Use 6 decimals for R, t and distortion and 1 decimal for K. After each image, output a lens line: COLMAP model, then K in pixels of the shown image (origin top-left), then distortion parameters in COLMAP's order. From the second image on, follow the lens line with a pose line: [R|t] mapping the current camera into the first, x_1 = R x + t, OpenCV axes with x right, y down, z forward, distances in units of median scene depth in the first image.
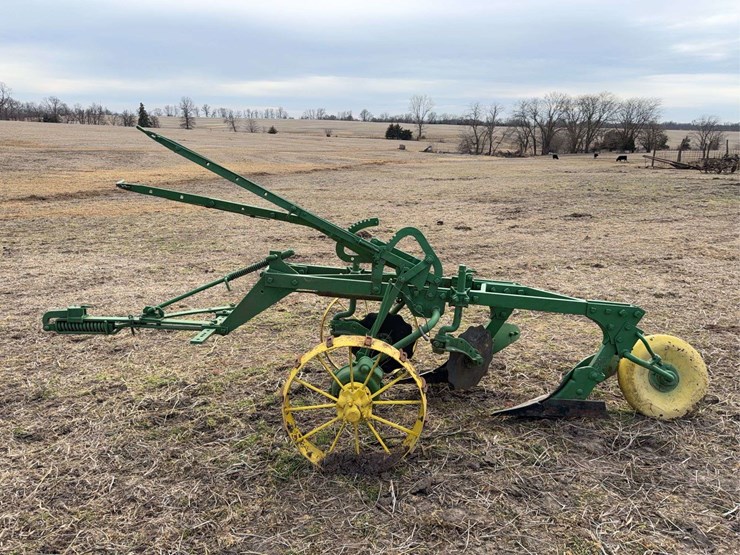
lens RADIAL K [[511.6, 0, 369.5], [0, 511.6, 282.1], [0, 0, 1]] dist [0.049871, -0.064904]
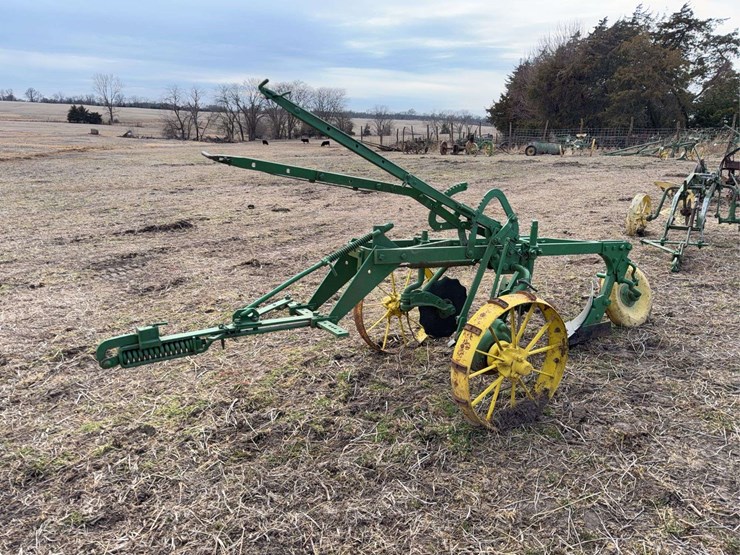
lens RADIAL K [[511.6, 0, 369.5], [0, 511.6, 282.1], [0, 0, 1]] dist [0.049871, -0.064904]
pose [[0.855798, -0.146594, 0.496104, -0.609207], [0.133909, 0.989098, 0.061271, -0.016788], [-0.499678, 0.013997, 0.866098, 0.189080]]
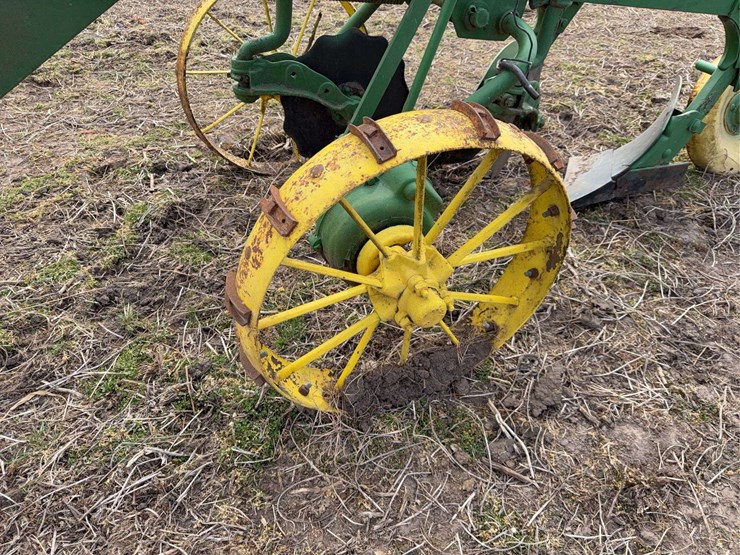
lens RADIAL K [[511.6, 0, 369.5], [0, 511.6, 282.1], [0, 0, 1]] dist [0.049871, -0.064904]
pose [[0.909913, -0.227141, 0.347081, -0.162273], [0.028224, 0.868708, 0.494520, 0.025586], [-0.413838, -0.440174, 0.796860, 0.537557]]
